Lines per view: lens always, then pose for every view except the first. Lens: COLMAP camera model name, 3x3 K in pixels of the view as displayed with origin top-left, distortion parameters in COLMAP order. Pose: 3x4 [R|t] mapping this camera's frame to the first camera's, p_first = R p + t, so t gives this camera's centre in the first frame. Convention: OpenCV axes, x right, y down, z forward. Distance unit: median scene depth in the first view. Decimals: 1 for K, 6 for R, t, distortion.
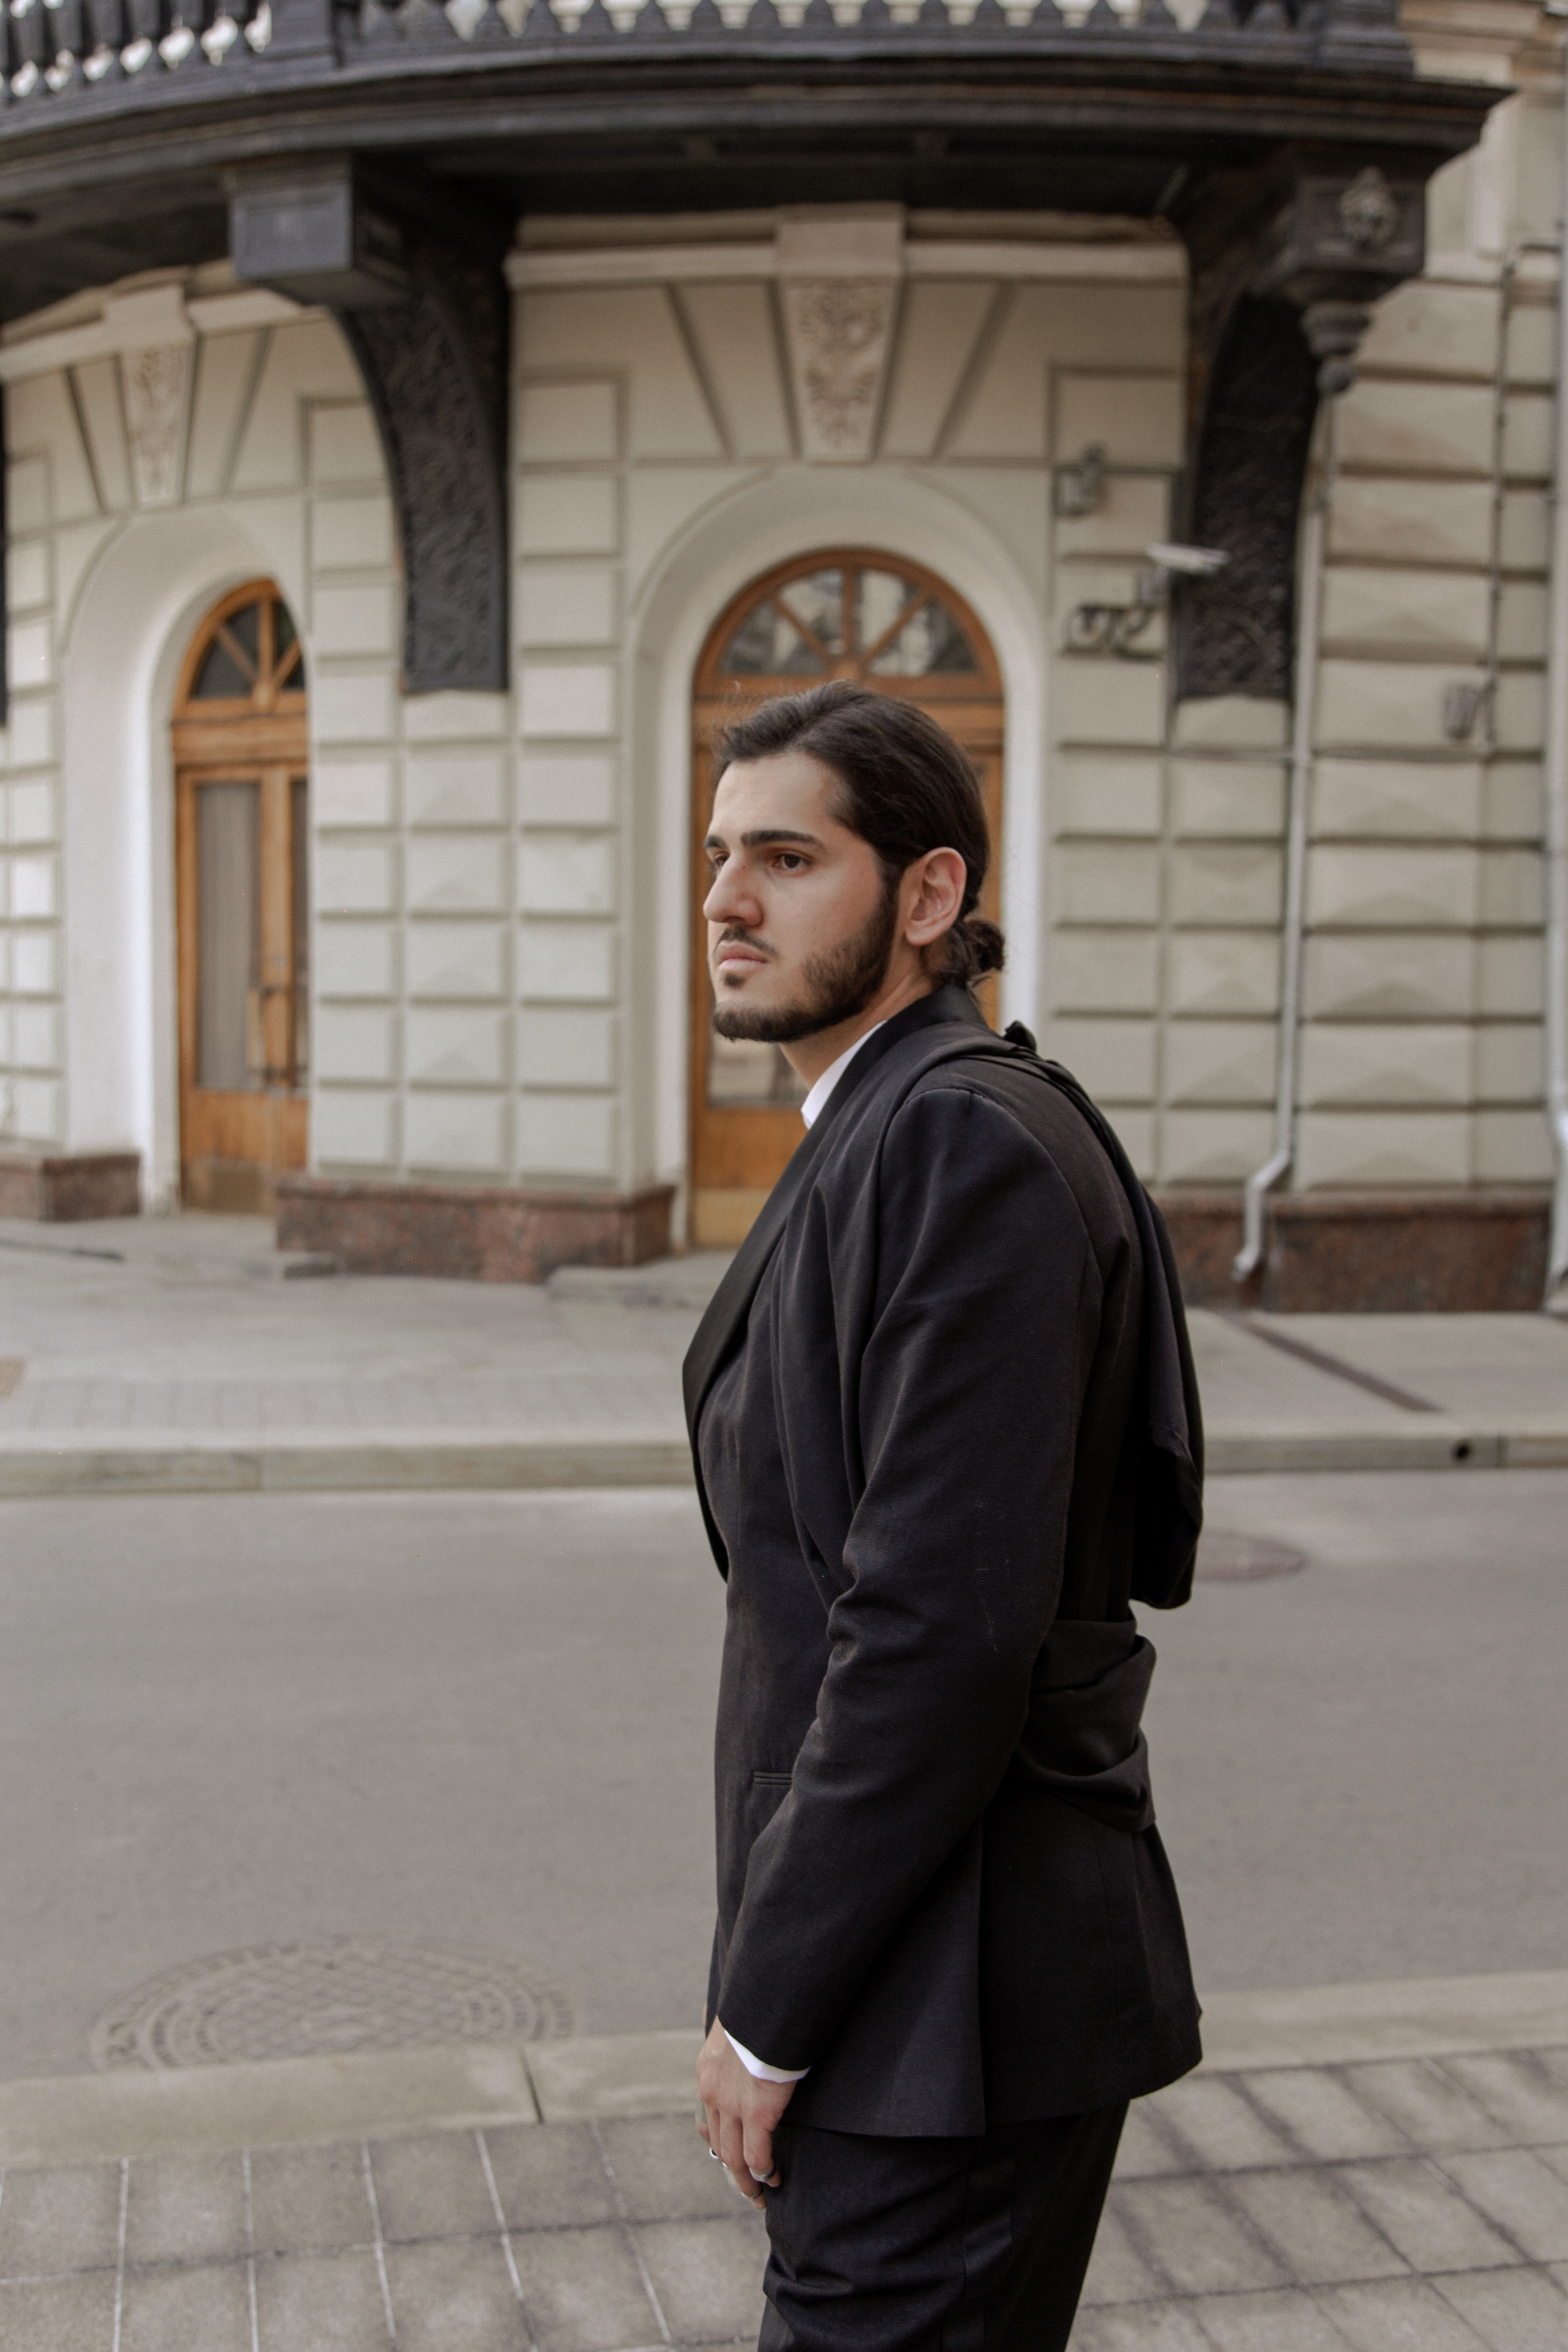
lens RADIAL K [[2631.5, 0, 784.0], [0, 2631.5, 1176.0], [0, 0, 1]] dist [0.014156, 0.008820]
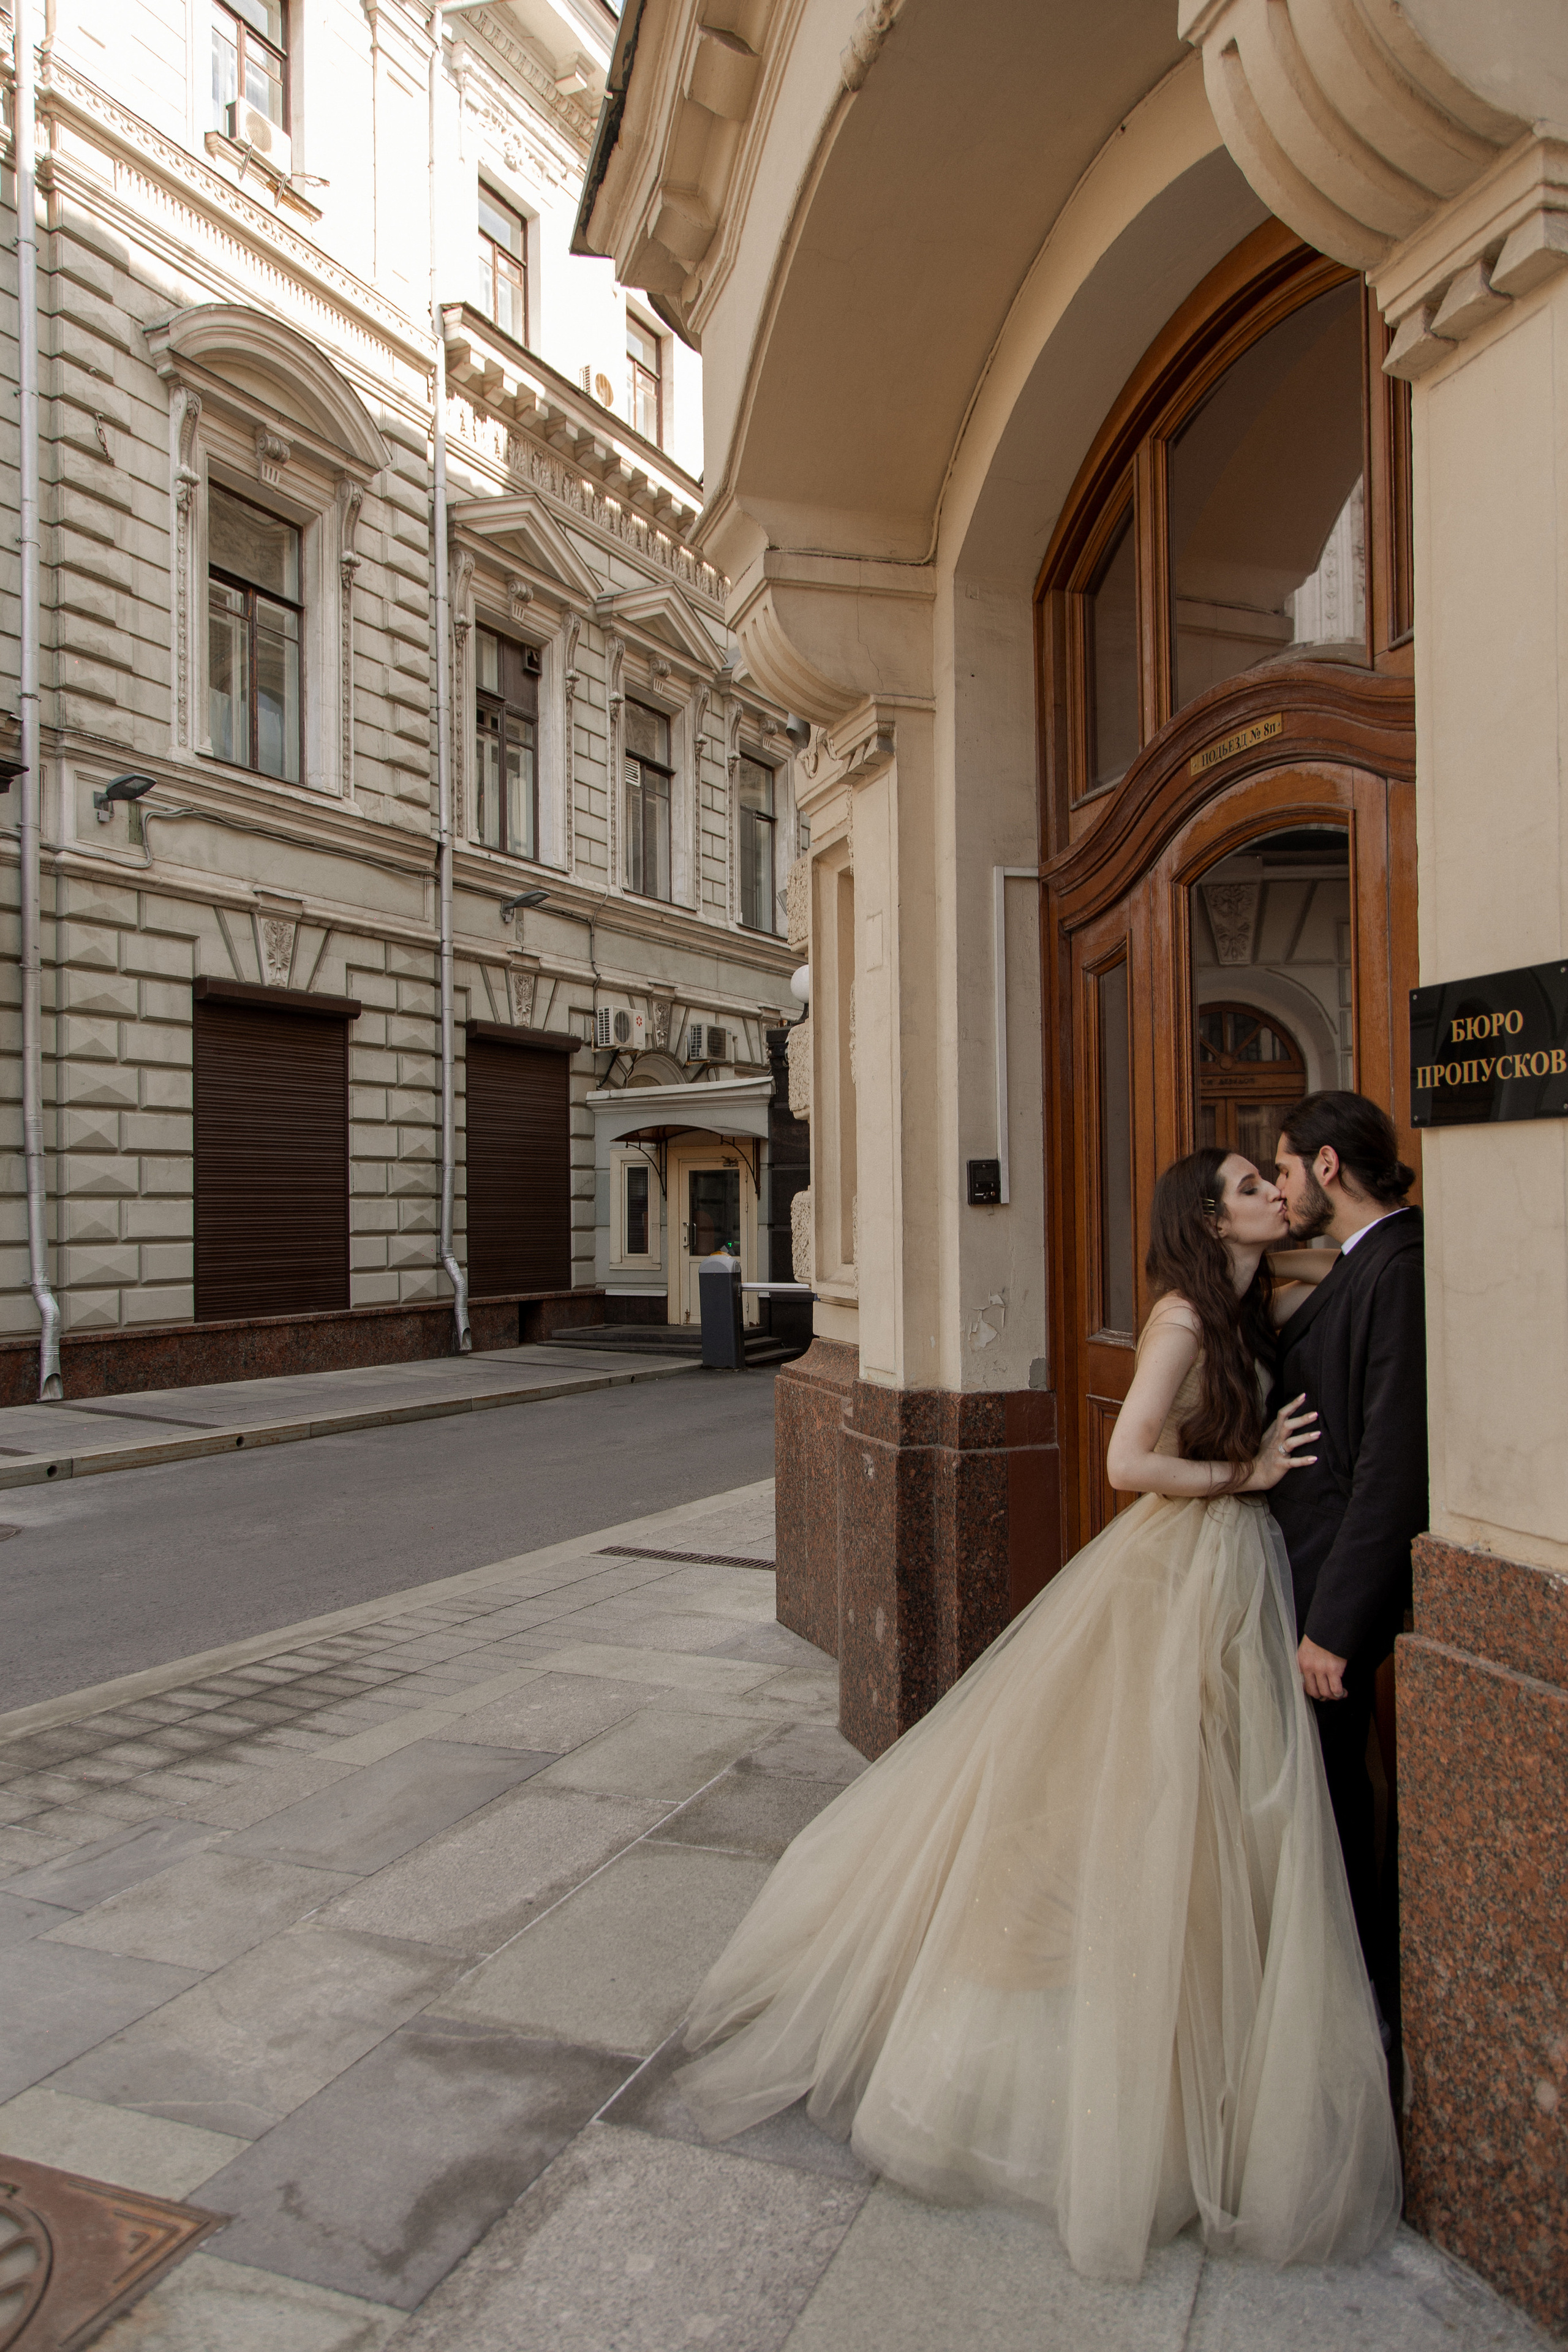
lens RADIAL K [[1554.5, 0, 782.3], [0, 1554.5, 1169.6], [0, 0, 1]] dist [0.009630, 0.000408]
pose [[0.657773, -0.001265, 0.753215, -0.193870], [0.079064, 0.994590, -0.067375, 0.004807], [-0.749055, 0.103869, 0.654315, -0.122319]]
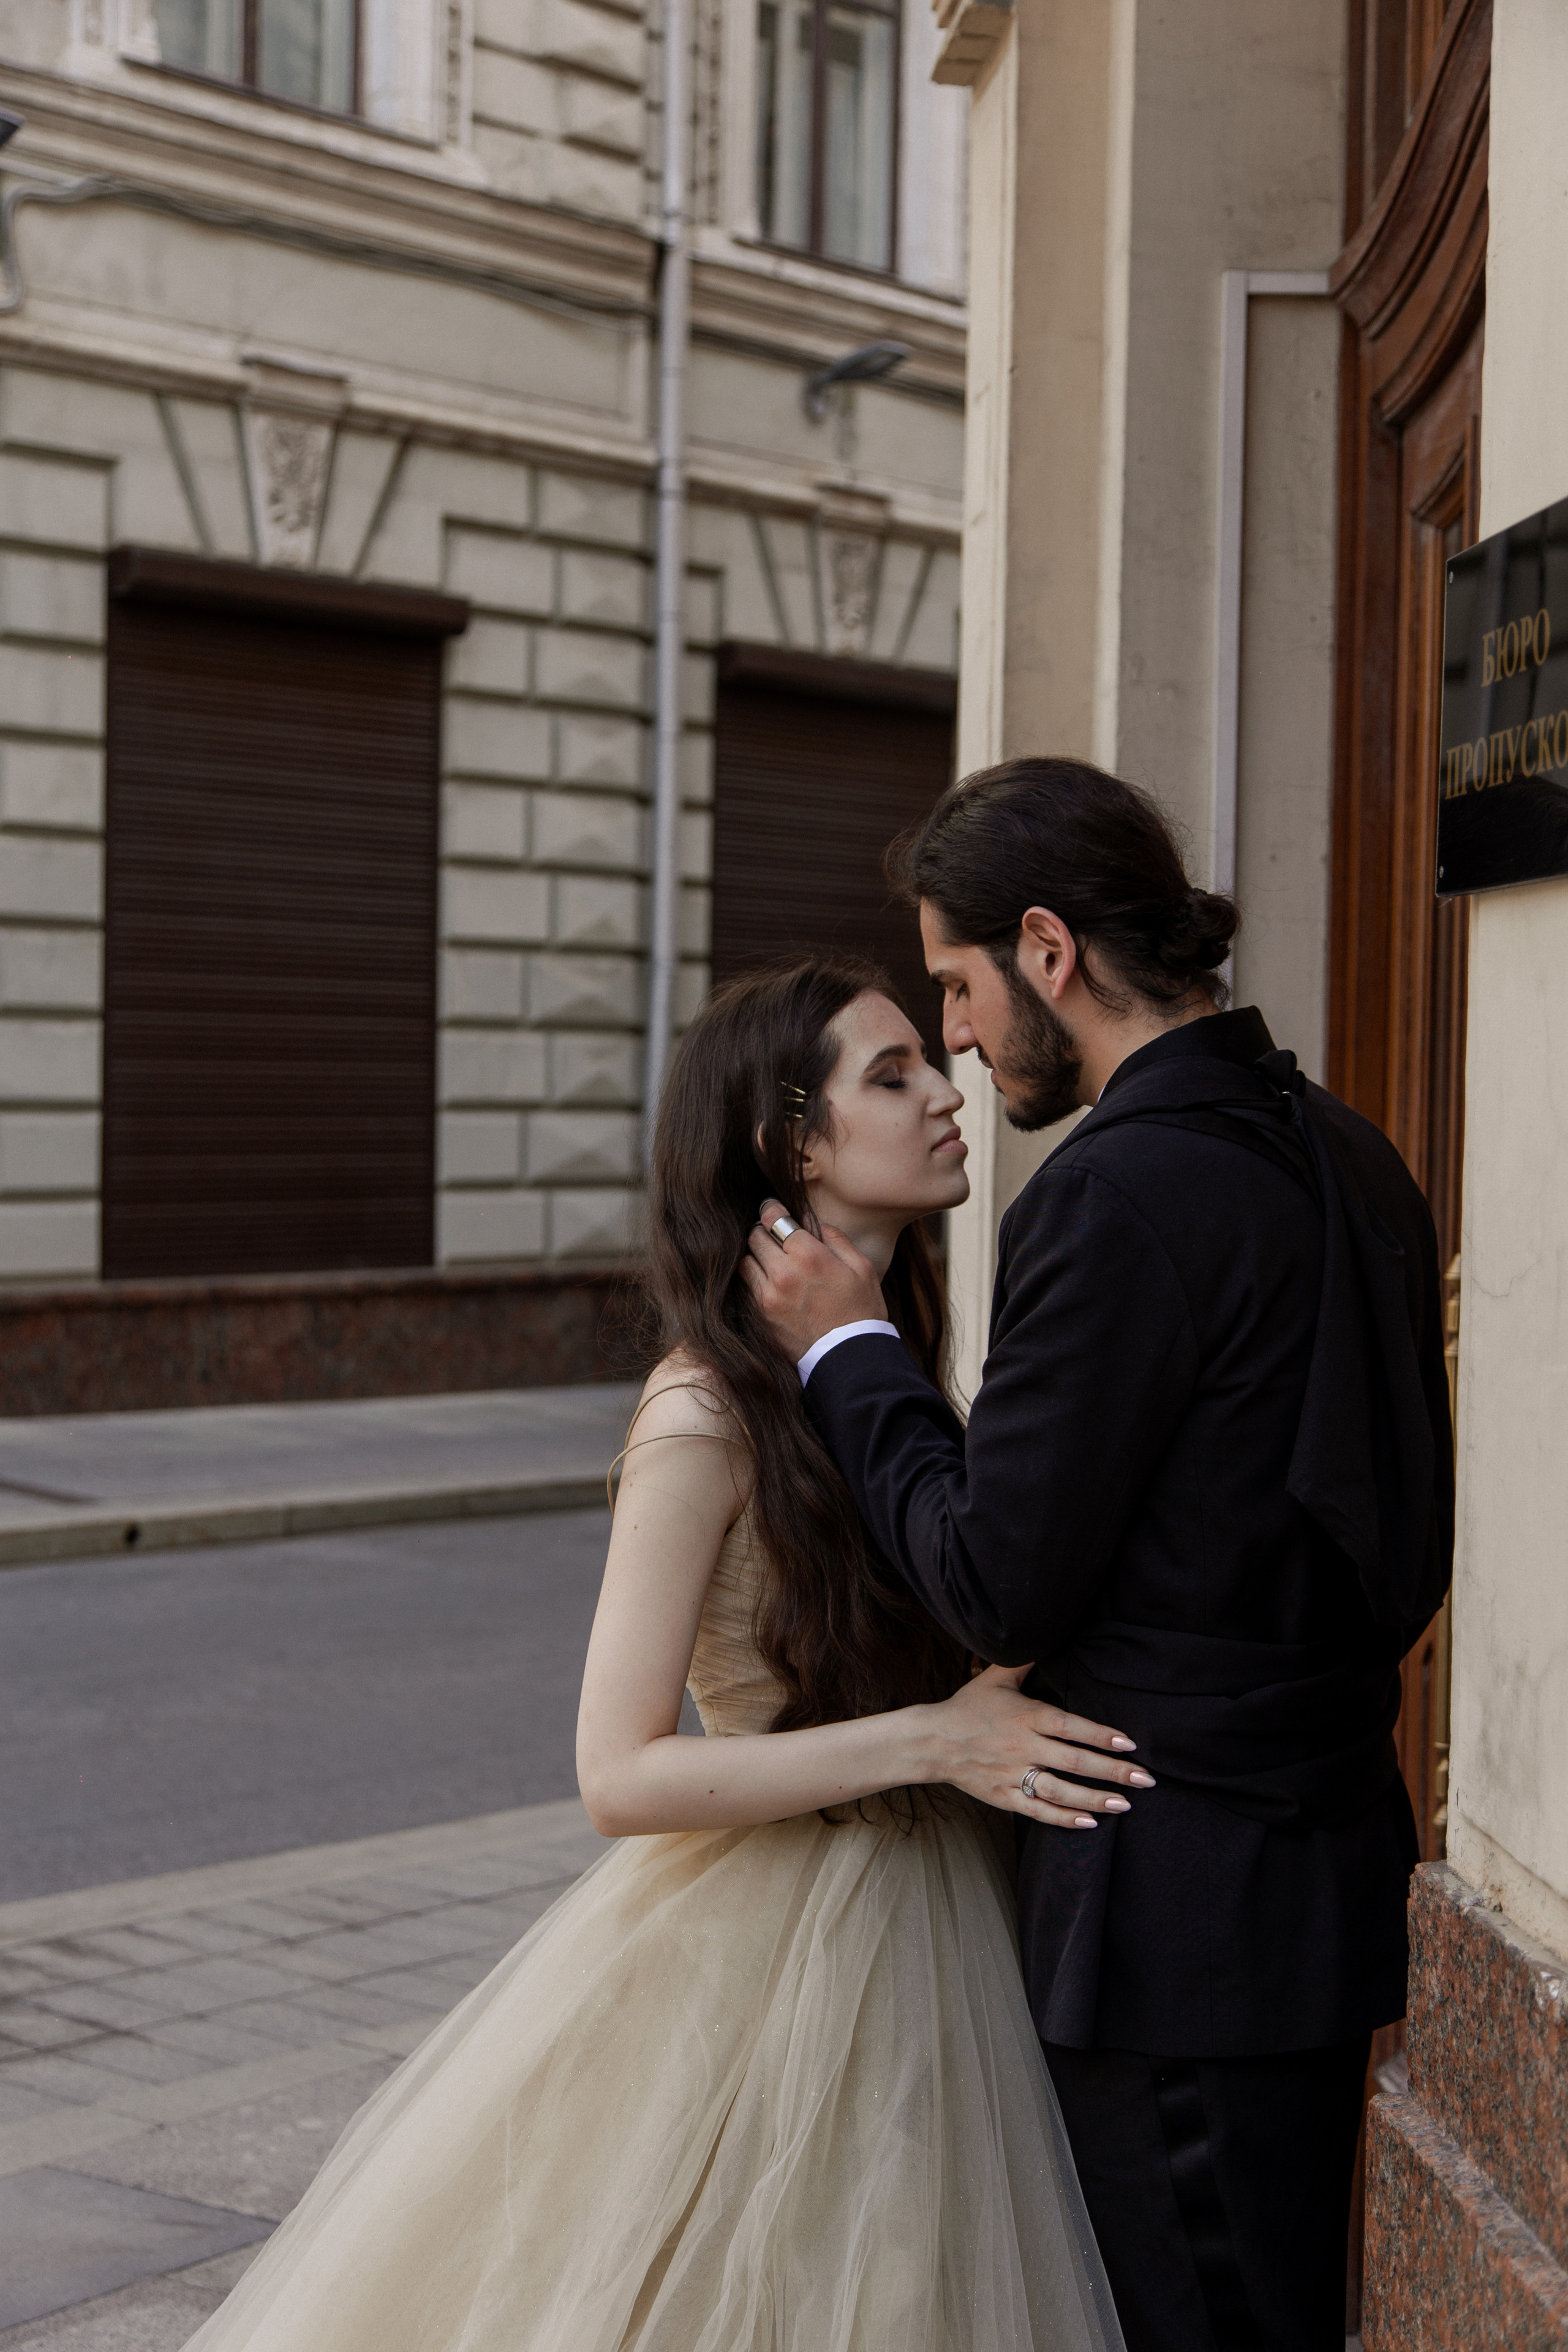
lens RADIAL K [[3527.6, 0, 784.0], [0, 3527.6, 1176.0], [0, 0, 1]] dist [0.040218, -0.058347]
pose [[0.813751, -0.016058, 0.580991, -0.129786], [0.038746, 0.998893, -0.026660, 0.010667], [-0.579920, 0.044206, 0.813473, -0.182875]]
